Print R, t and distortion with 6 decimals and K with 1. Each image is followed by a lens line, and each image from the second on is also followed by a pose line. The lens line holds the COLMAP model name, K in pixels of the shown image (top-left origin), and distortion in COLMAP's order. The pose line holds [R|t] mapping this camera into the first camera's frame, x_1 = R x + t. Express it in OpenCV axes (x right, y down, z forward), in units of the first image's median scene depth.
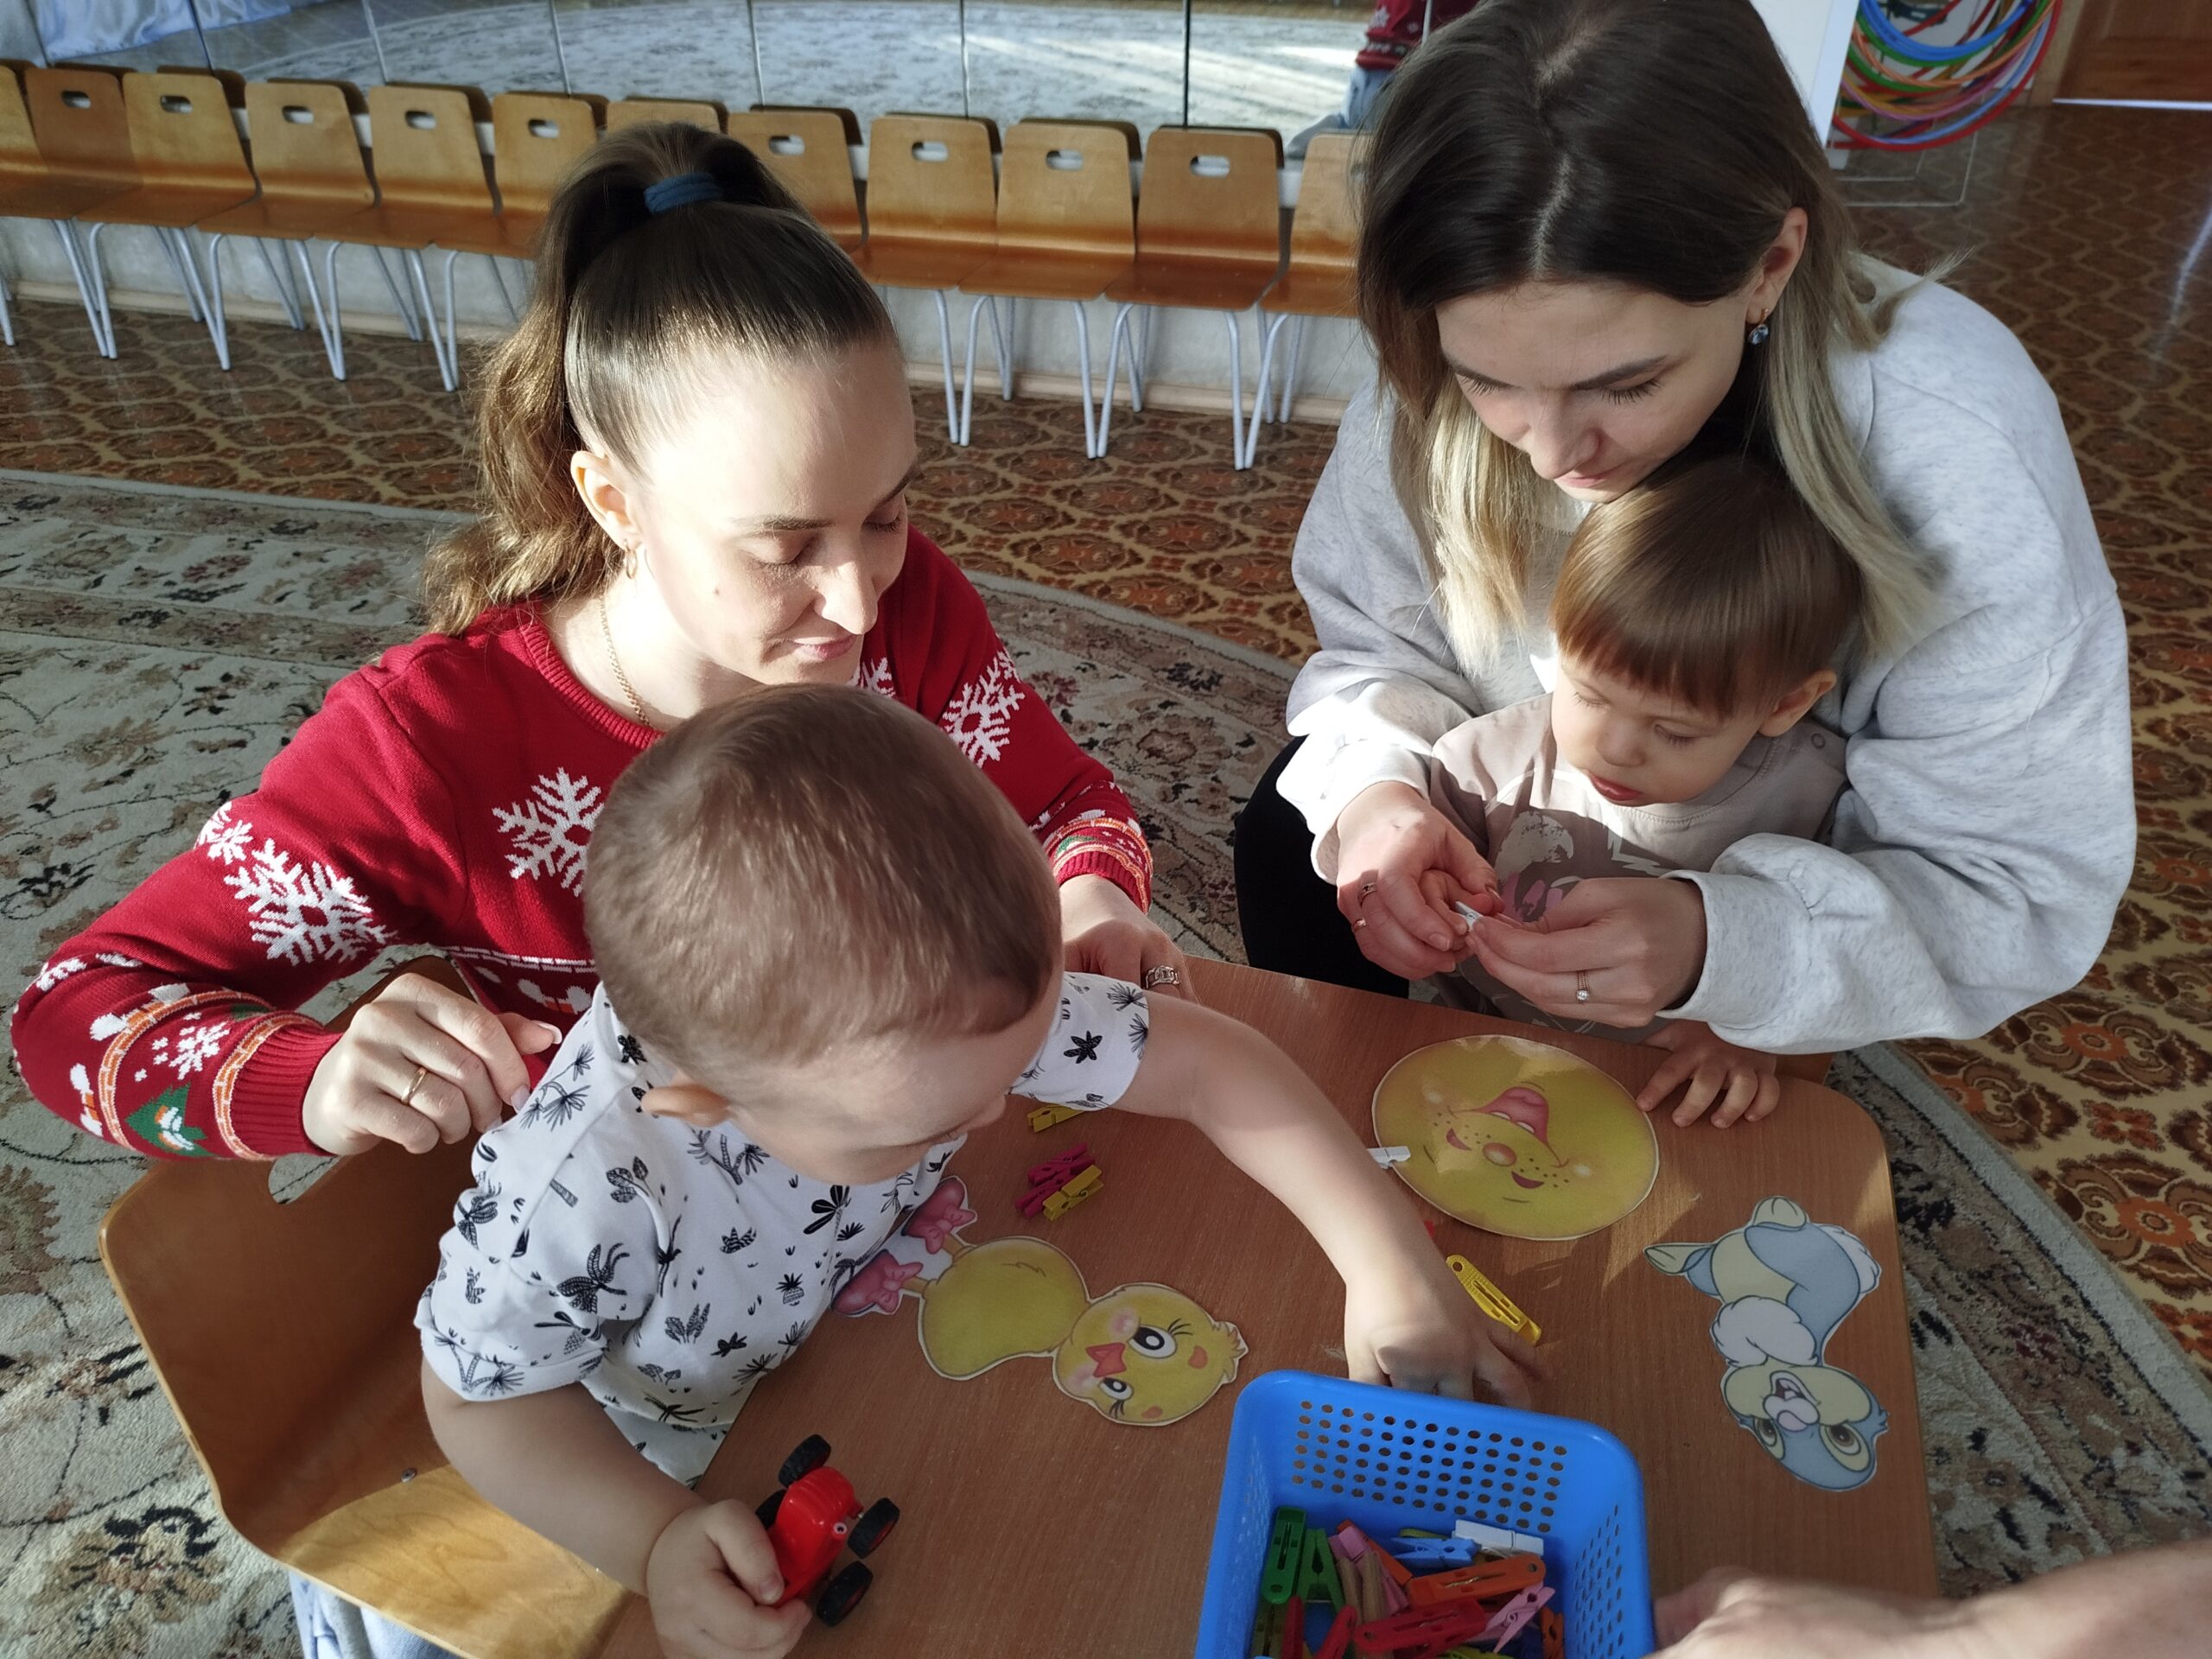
lens RADIAL K [[1544.5, 0, 1107.5], [0, 1544.5, 829.7], [0, 0, 1]] dist [-0.022990, 0.016669]
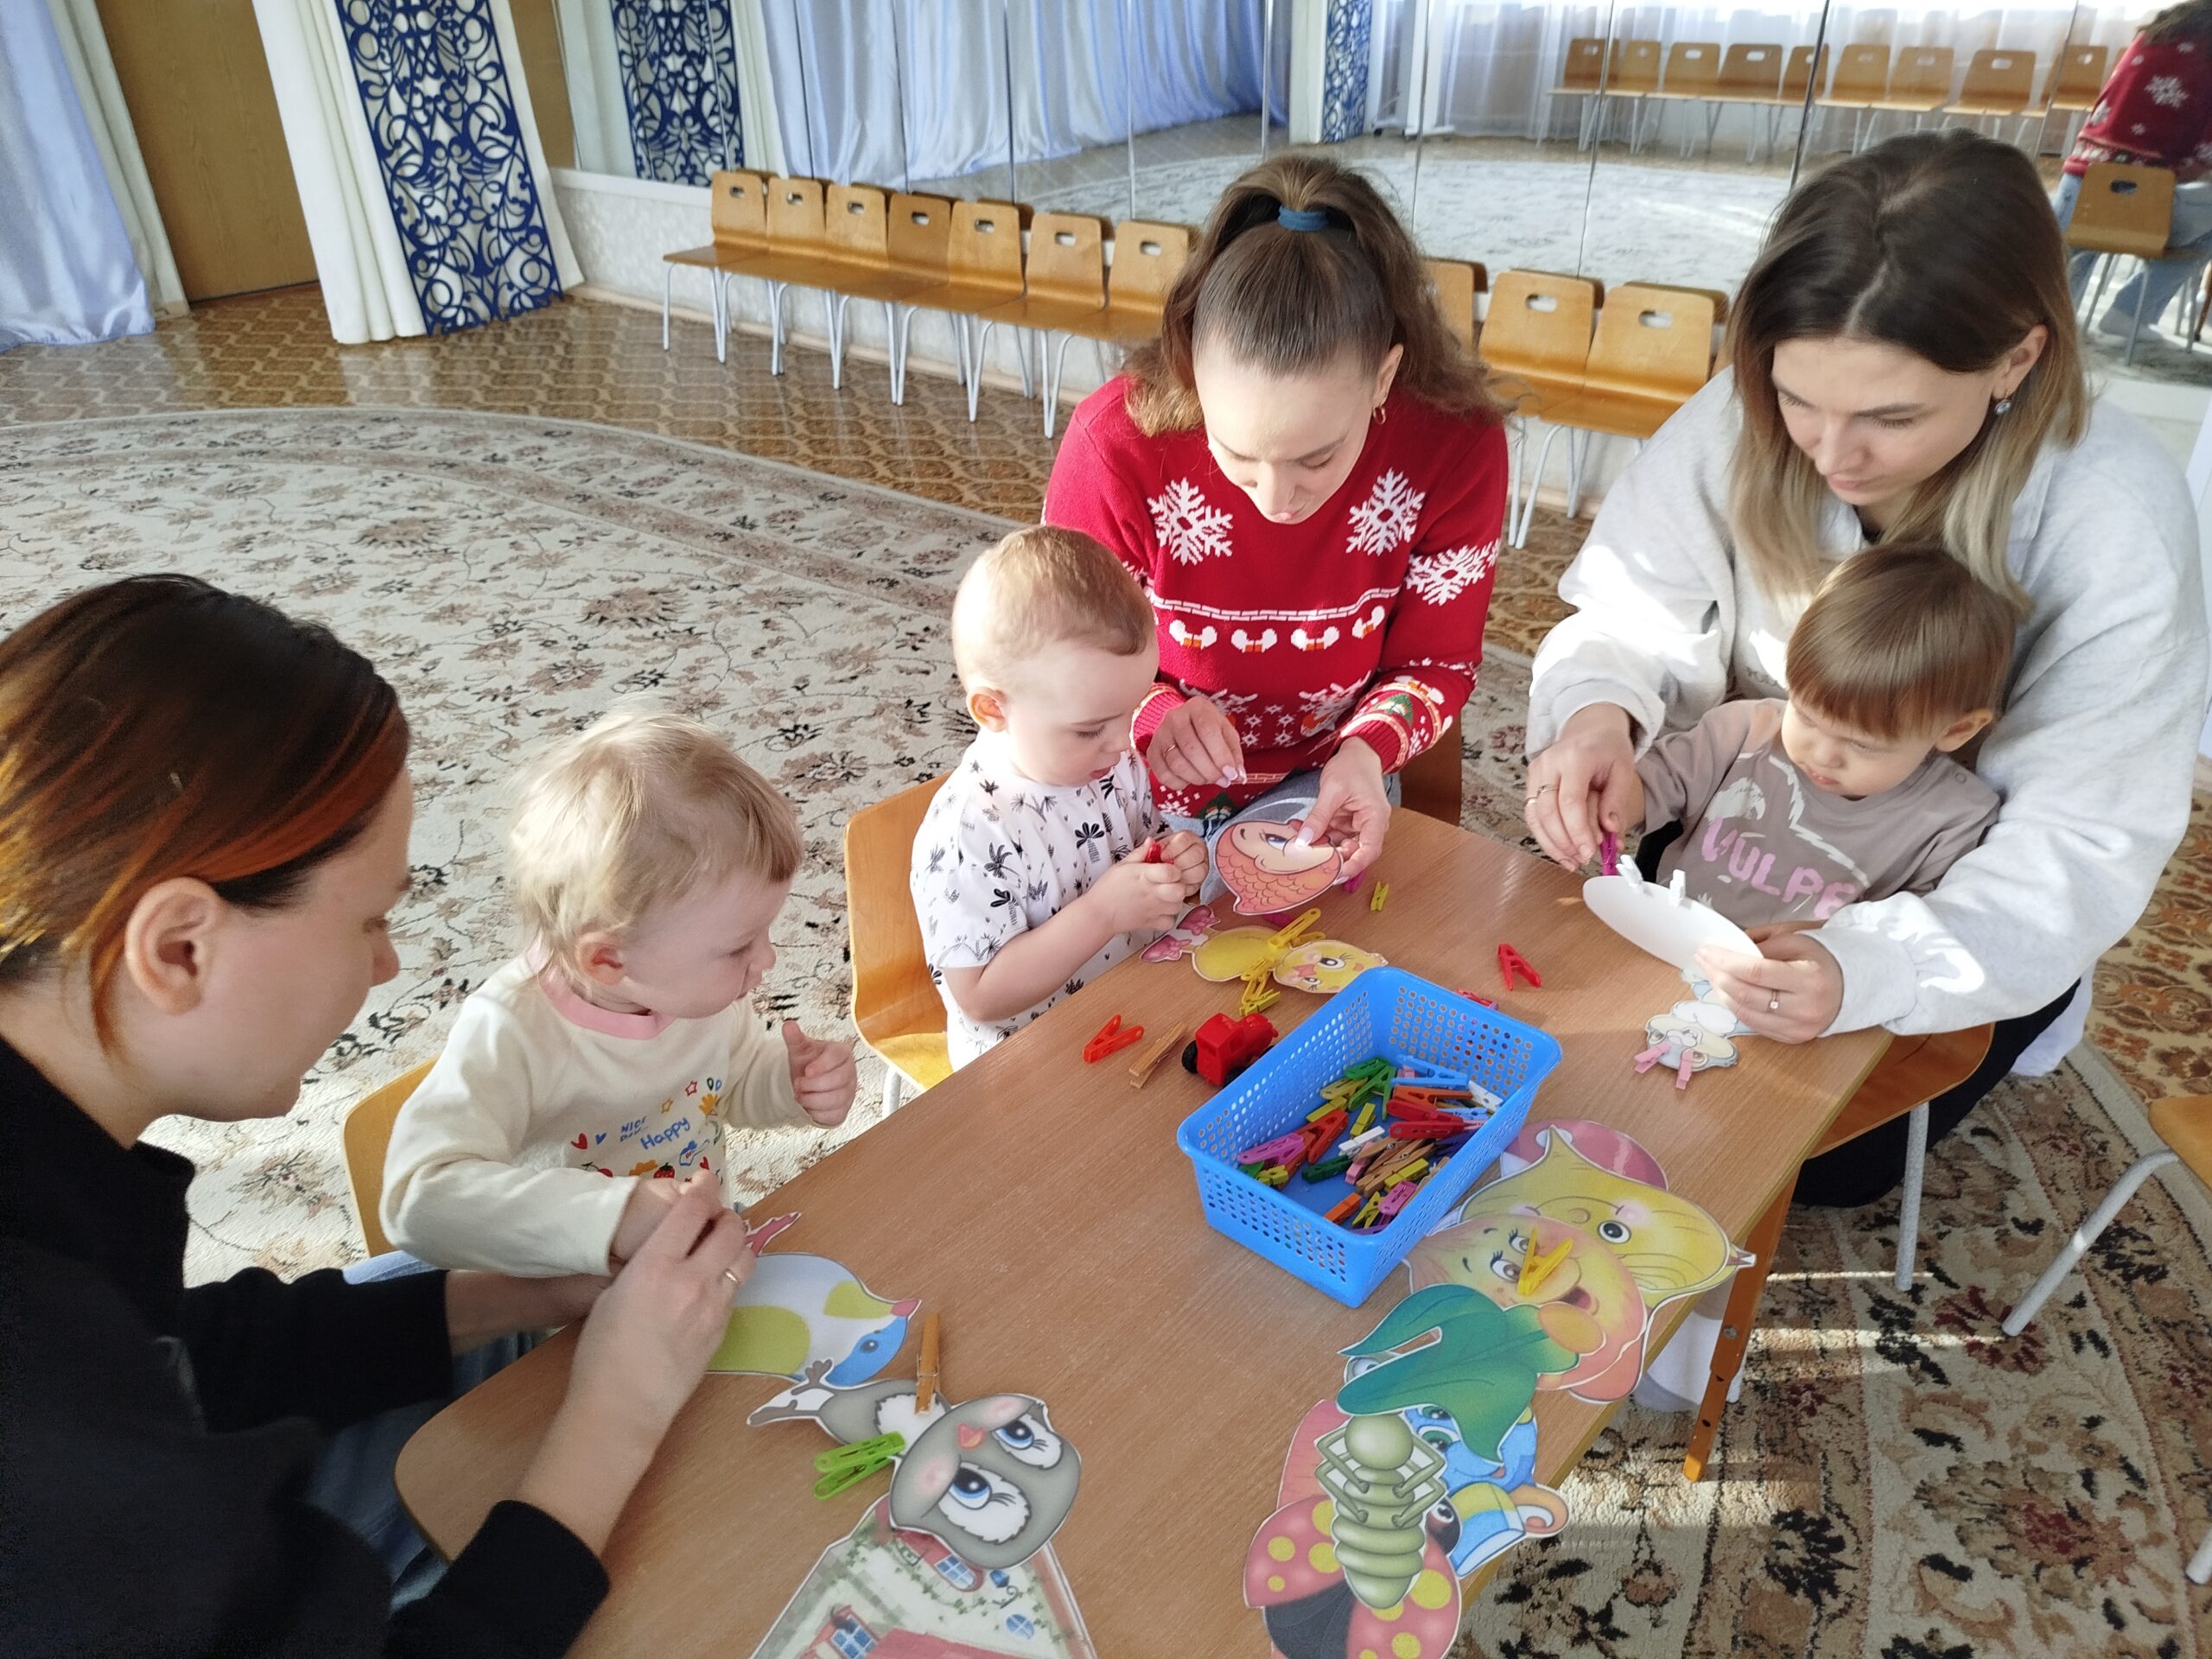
lens RADIAL K [[1544.5, 0, 1107.5], [0, 1544.5, 829.7], [0, 0, 1]] dist [-0.022990, 0.016669]
pose [[0.910920, 0.196696, -0.362679, 0.090945], [-0.223900, 0.974015, -0.034109, 0.069195], [0.346546, 0.112274, 0.931290, -0.173505]]
